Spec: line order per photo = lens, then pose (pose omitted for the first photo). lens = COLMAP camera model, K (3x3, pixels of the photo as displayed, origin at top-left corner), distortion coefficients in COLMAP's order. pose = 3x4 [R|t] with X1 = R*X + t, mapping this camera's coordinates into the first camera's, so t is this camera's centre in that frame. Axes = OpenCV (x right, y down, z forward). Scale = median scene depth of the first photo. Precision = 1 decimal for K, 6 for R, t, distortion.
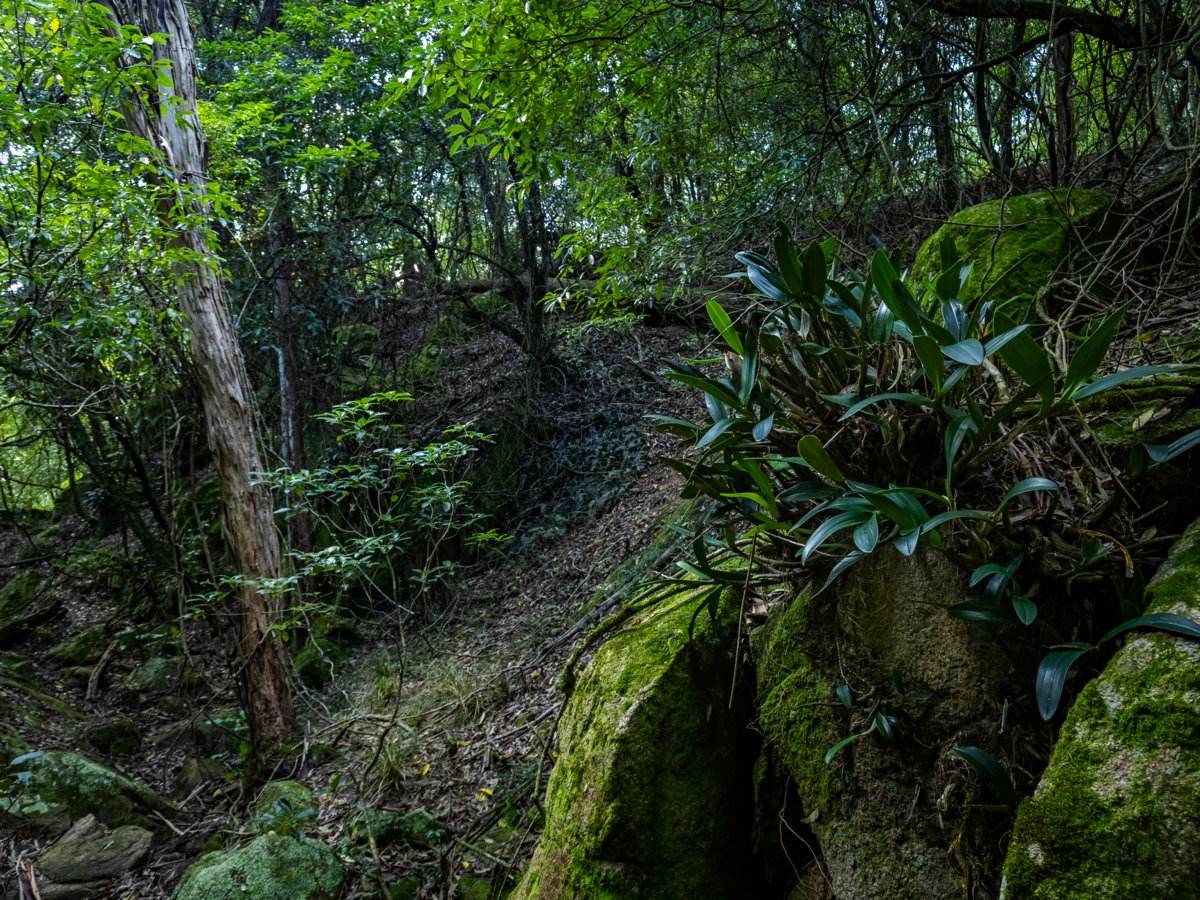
lens RADIAL K [[805.8, 0, 600.0], [0, 805.8, 450.0], [0, 0, 1]] dist [-0.003338, -0.001528]
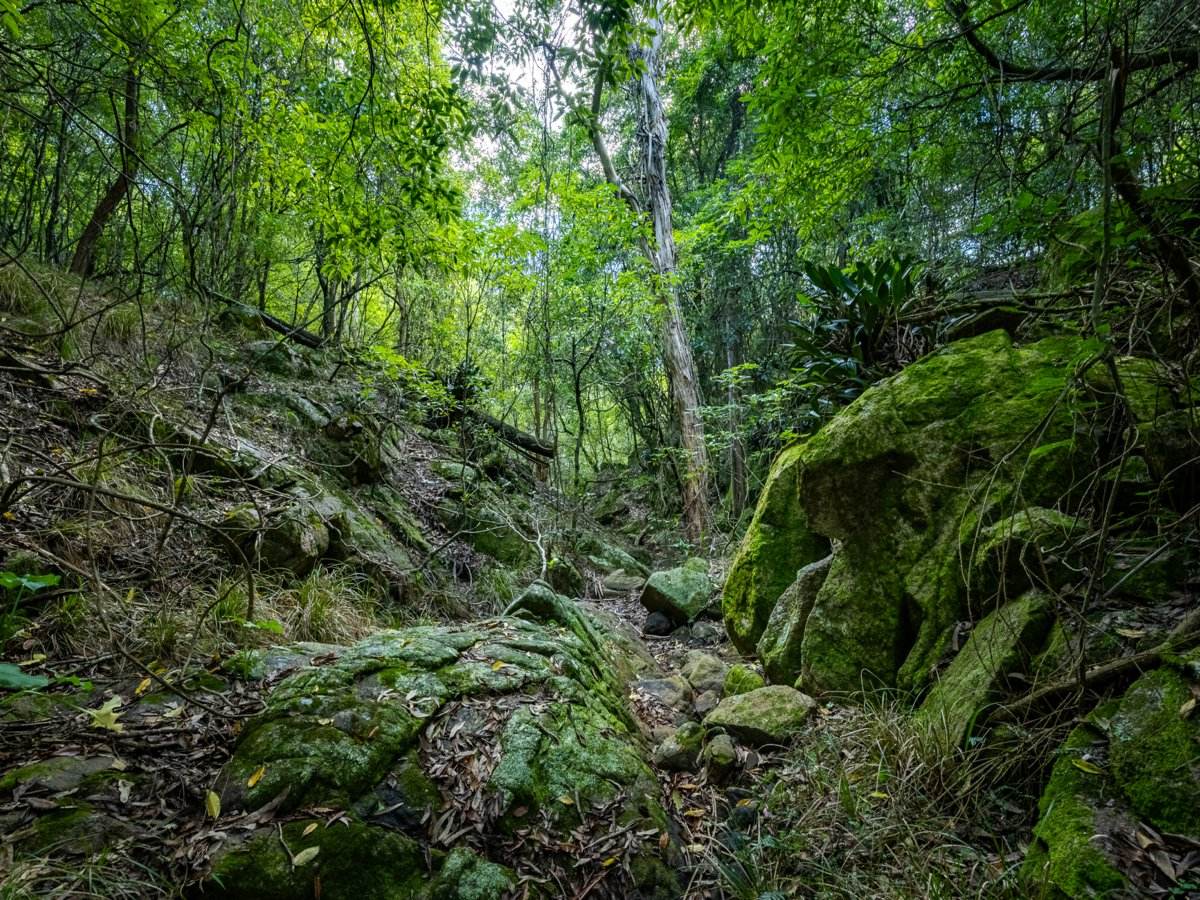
lens RADIAL K [[540.5, 0, 600.0], [0, 540.5, 450.0], [0, 0, 1]] dist [-0.000022, -0.000005]
pose [[0.795437, 0.036796, -0.604918, 0.202921], [-0.018840, 0.999174, 0.036003, 0.075511], [0.605743, -0.017242, 0.795474, -0.215127]]
